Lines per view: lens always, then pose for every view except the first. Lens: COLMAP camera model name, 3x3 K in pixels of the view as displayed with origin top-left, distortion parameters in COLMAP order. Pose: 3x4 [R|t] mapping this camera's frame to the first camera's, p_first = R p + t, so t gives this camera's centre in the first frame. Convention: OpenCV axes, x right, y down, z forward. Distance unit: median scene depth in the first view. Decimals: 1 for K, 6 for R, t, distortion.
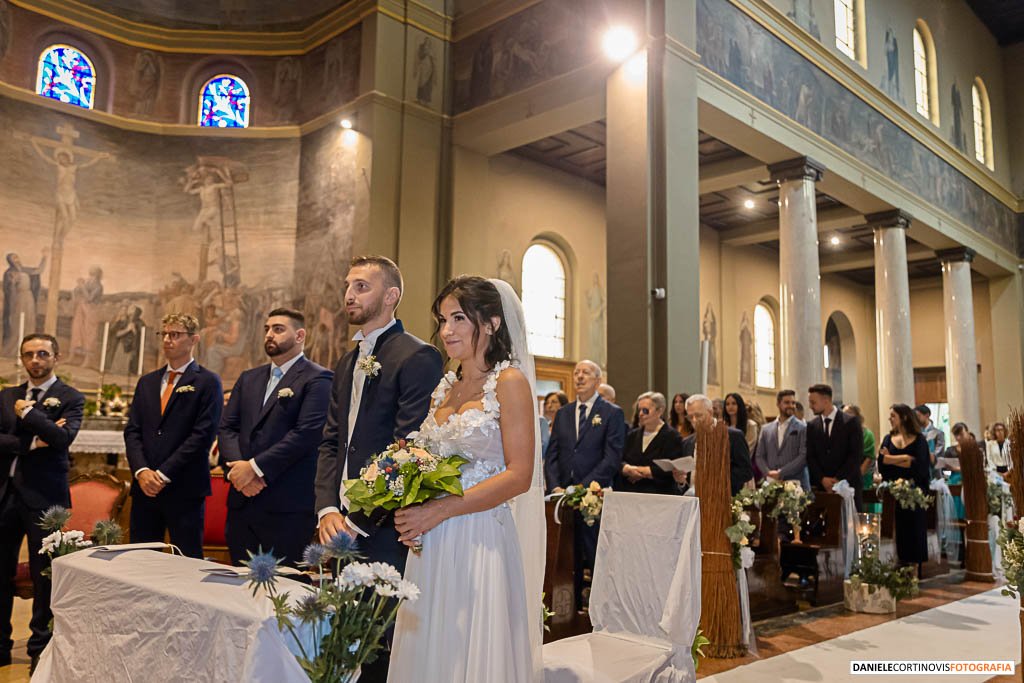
lens RADIAL K [[859.1, 0, 512.0], [0, 859.1, 341.5], [0, 0, 1]] dist [0.002755, 0.001620]
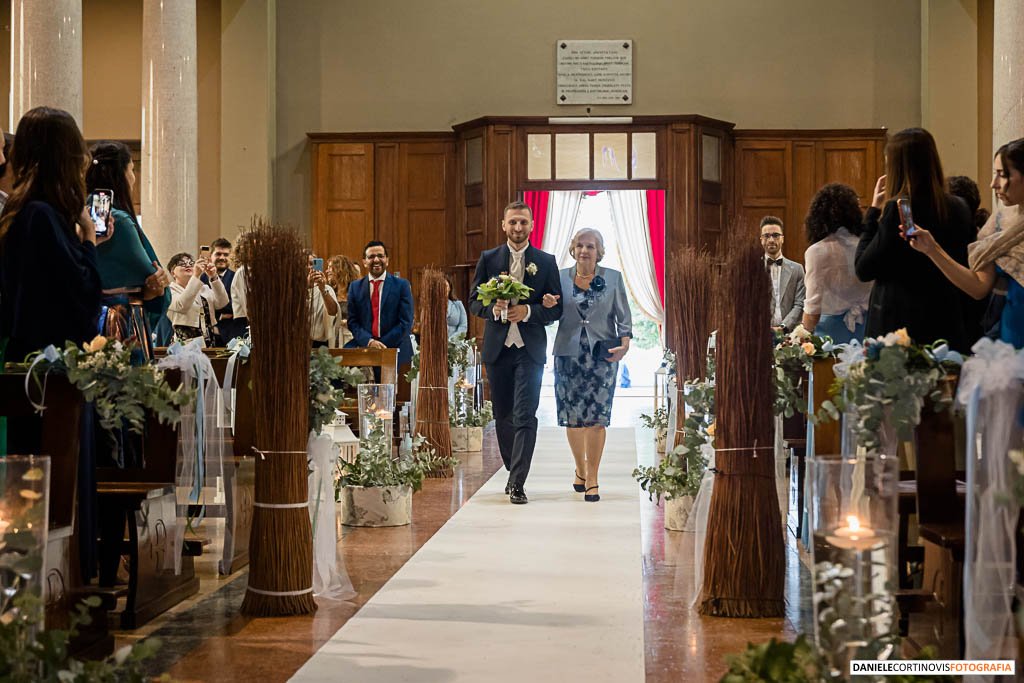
lens RADIAL K [[1616.0, 0, 512.0], [0, 1616.0, 341.5], [0, 0, 1]] dist [-0.011170, -0.030276]
pose [[0.758633, -0.013952, 0.651369, 0.078337], [-0.075591, 0.991134, 0.109268, 0.037124], [-0.647118, -0.132132, 0.750853, 0.198218]]
